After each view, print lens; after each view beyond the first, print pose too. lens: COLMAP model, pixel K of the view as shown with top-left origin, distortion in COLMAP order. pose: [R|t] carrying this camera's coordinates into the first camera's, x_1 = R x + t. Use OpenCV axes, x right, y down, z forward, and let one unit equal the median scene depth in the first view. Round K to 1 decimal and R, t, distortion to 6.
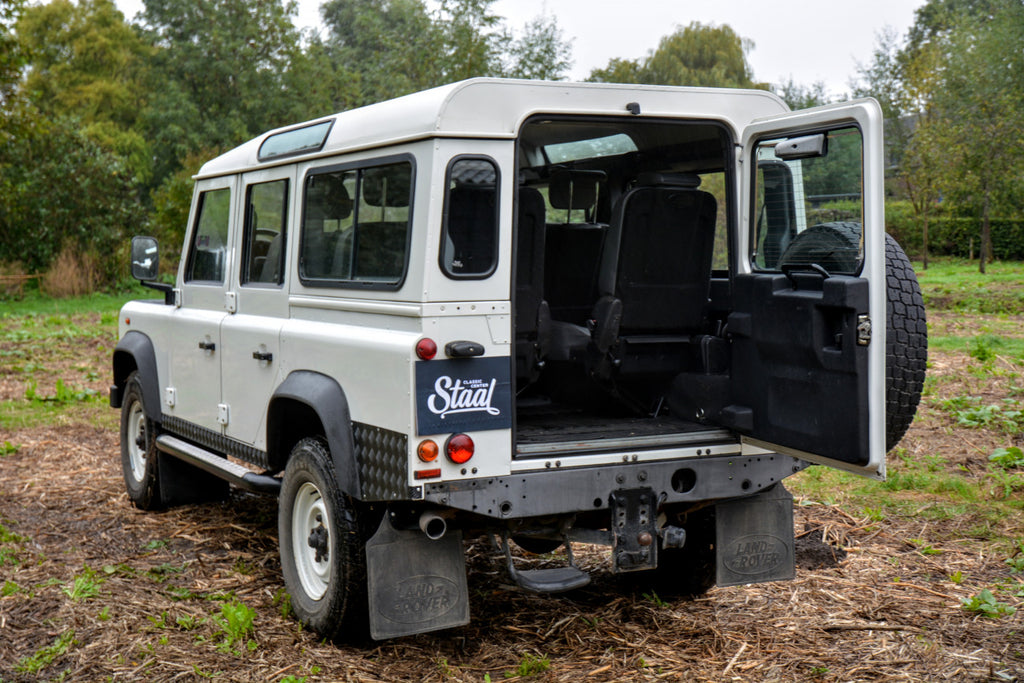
lens RADIAL K [[1441.8, 0, 507.8], [0, 1441.8, 344.5], [0, 0, 1]] dist [0.097677, 0.000000]
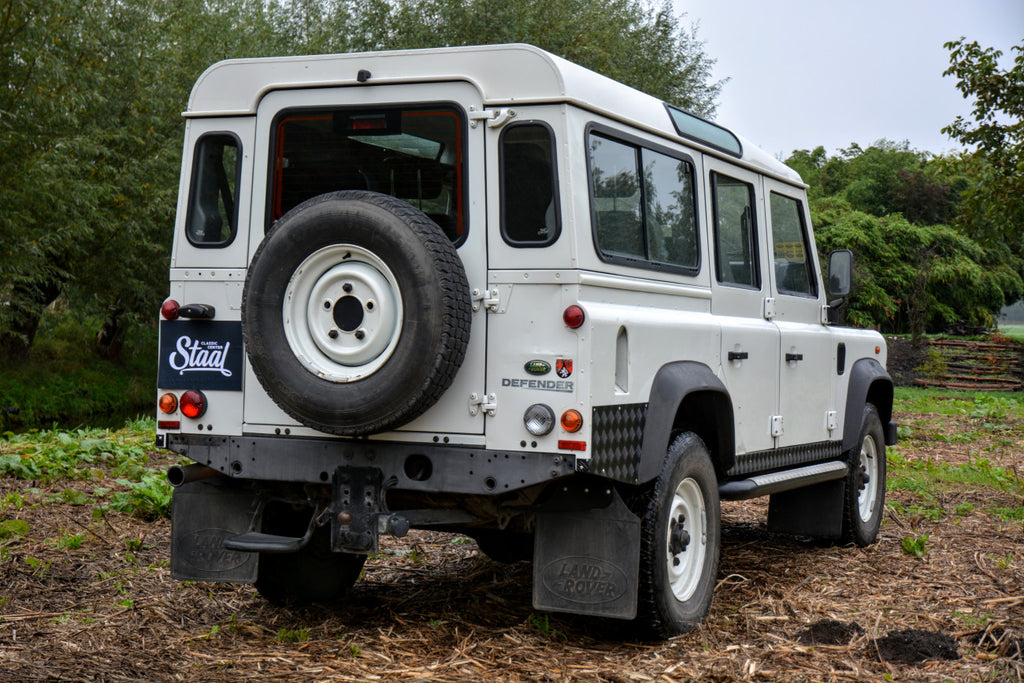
lens RADIAL K [[1656.1, 0, 509.2], [0, 1656.1, 345.9], [0, 0, 1]] dist [0.190245, 0.000000]
pose [[0.617031, 0.023970, -0.786574, 1.062624], [-0.079505, 0.996321, -0.032006, 0.048695], [0.782912, 0.082285, 0.616666, 0.404700]]
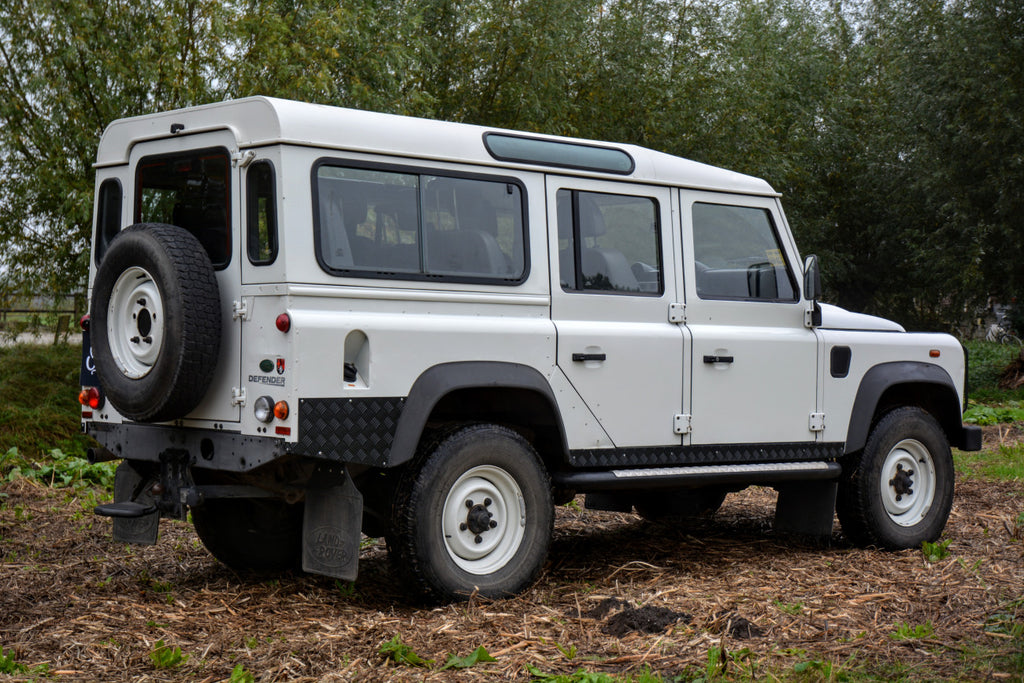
lens RADIAL K [[1754.7, 0, 510.0], [0, 1754.7, 358.2], [0, 0, 1]] dist [0.190365, 0.000000]
pose [[0.242265, 0.019121, -0.970022, 1.613871], [-0.080709, 0.996738, -0.000510, 0.005224], [0.966847, 0.078413, 0.243018, 0.945801]]
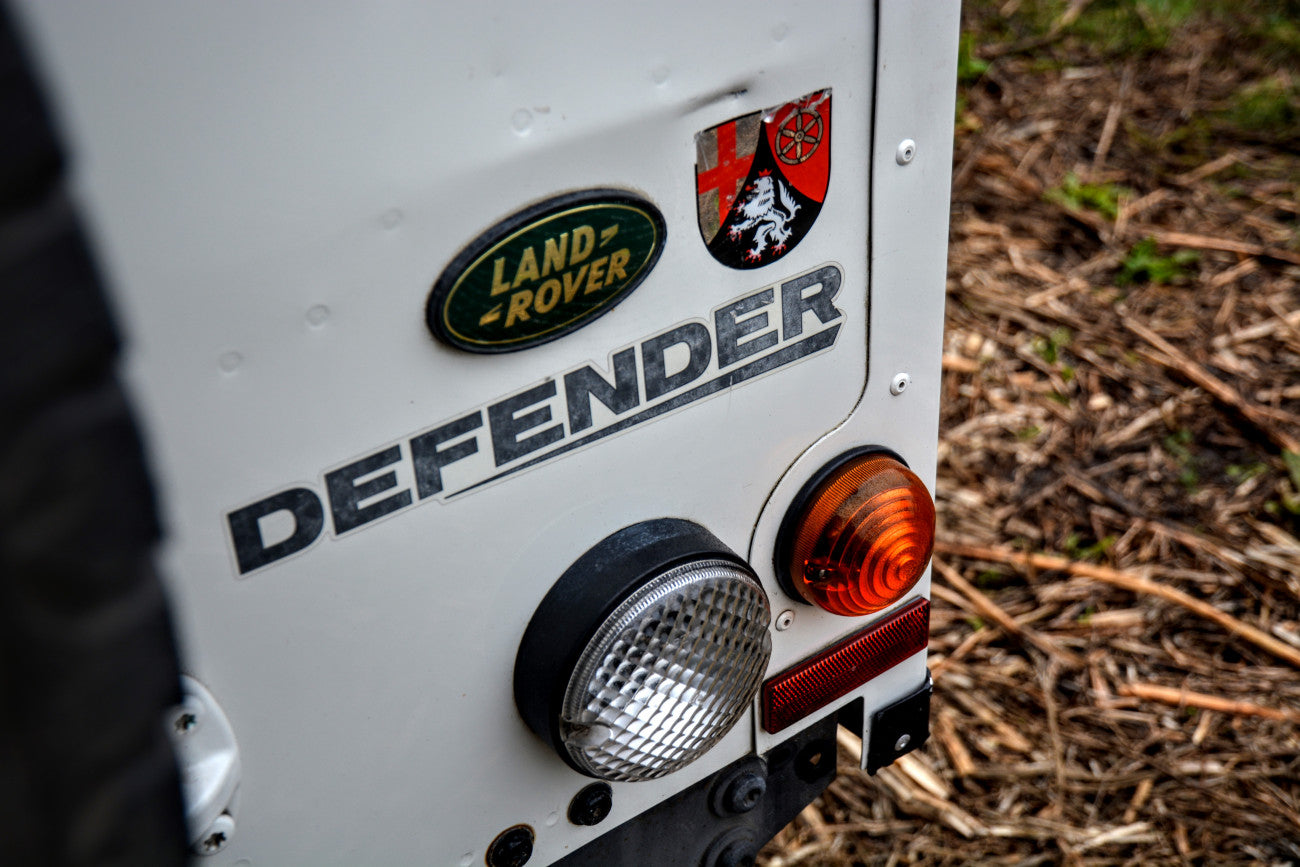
lens RADIAL K [[1650.9, 0, 644.6], [0, 1650.9, 431.9], [0, 0, 1]] dist [0.091760, 0.000000]
pose [[0.987209, -0.119960, 0.105018, 0.201461], [0.048769, 0.854331, 0.517436, -0.022026], [-0.151791, -0.505696, 0.849253, 0.998331]]
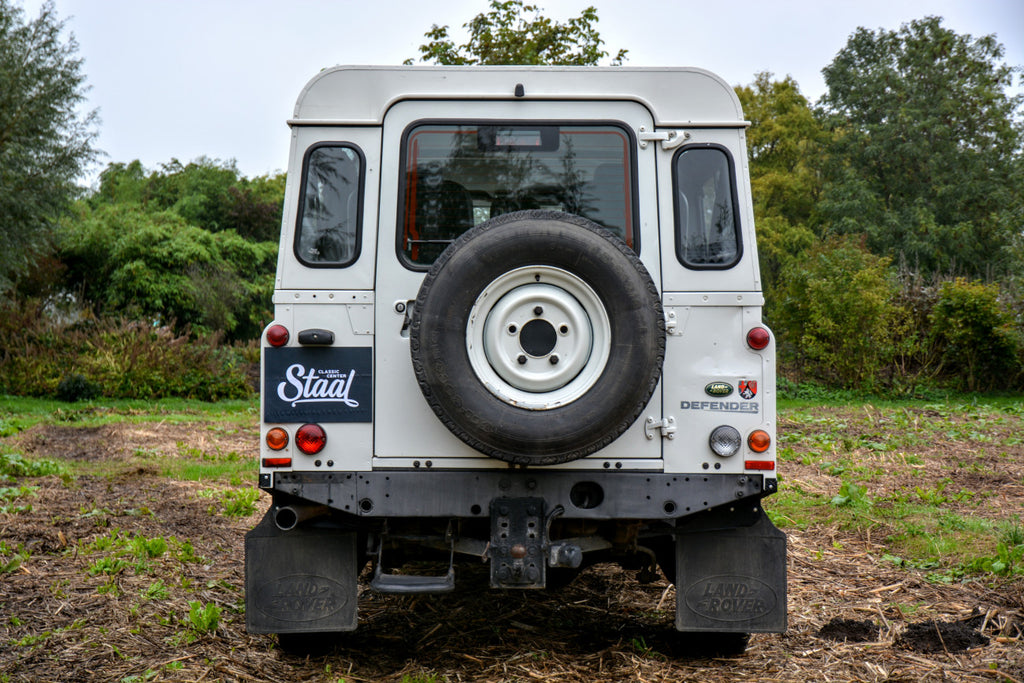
lens RADIAL K [[1656.1, 0, 505.7], [0, 1656.1, 348.9], [0, 0, 1]] dist [0.190245, 0.000000]
pose [[0.895736, 0.007749, -0.444519, 0.573982], [-0.041399, 0.996958, -0.066042, 0.078484], [0.442655, 0.077559, 0.893331, 0.042226]]
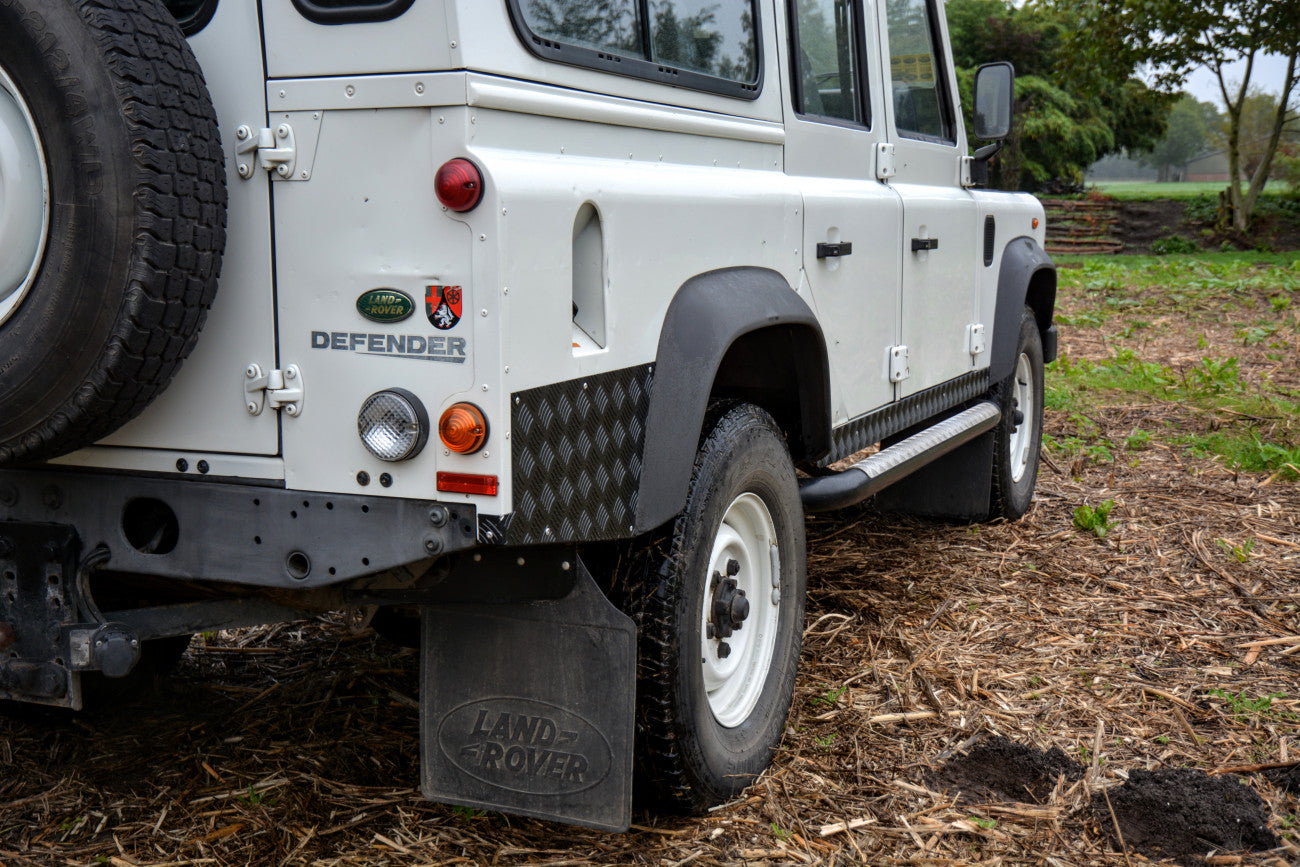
lens RADIAL K [[1650.9, 0, 630.6], [0, 1650.9, 431.3], [0, 0, 1]] dist [0.091760, 0.000000]
pose [[0.636971, 0.106088, -0.763553, 0.622817], [-0.051922, 0.994140, 0.094811, 0.013373], [0.769137, -0.020747, 0.638747, 0.847742]]
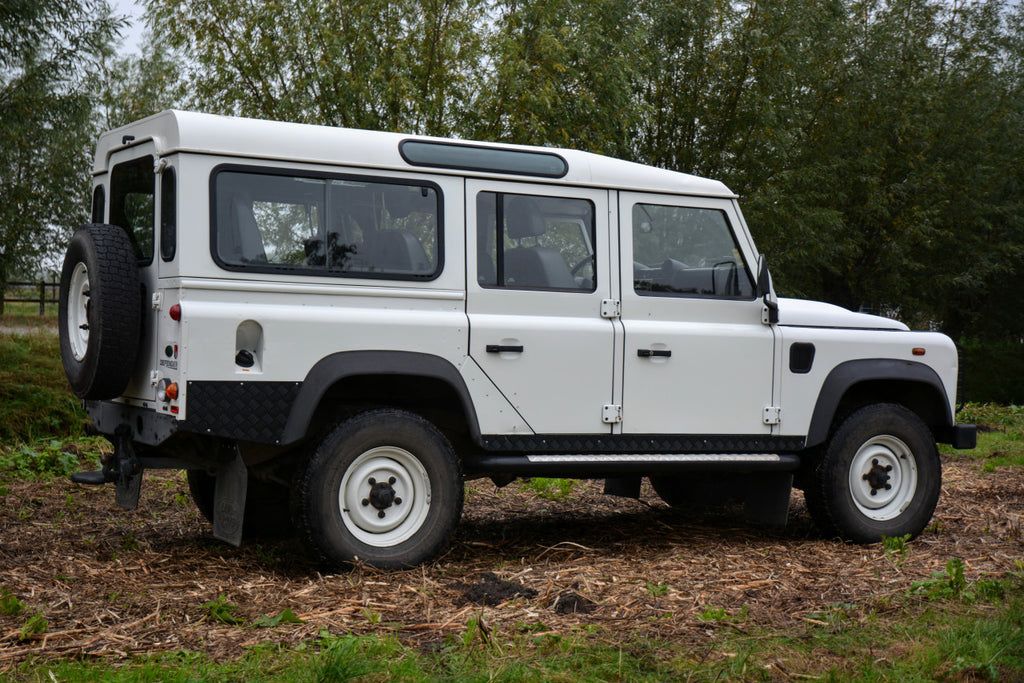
lens RADIAL K [[1656.1, 0, 514.1], [0, 1656.1, 352.5], [0, 0, 1]] dist [0.190245, 0.000000]
pose [[0.019374, 0.019990, -0.999612, 1.695552], [-0.094438, 0.995367, 0.018074, -0.028261], [0.995342, 0.094051, 0.021172, 1.373317]]
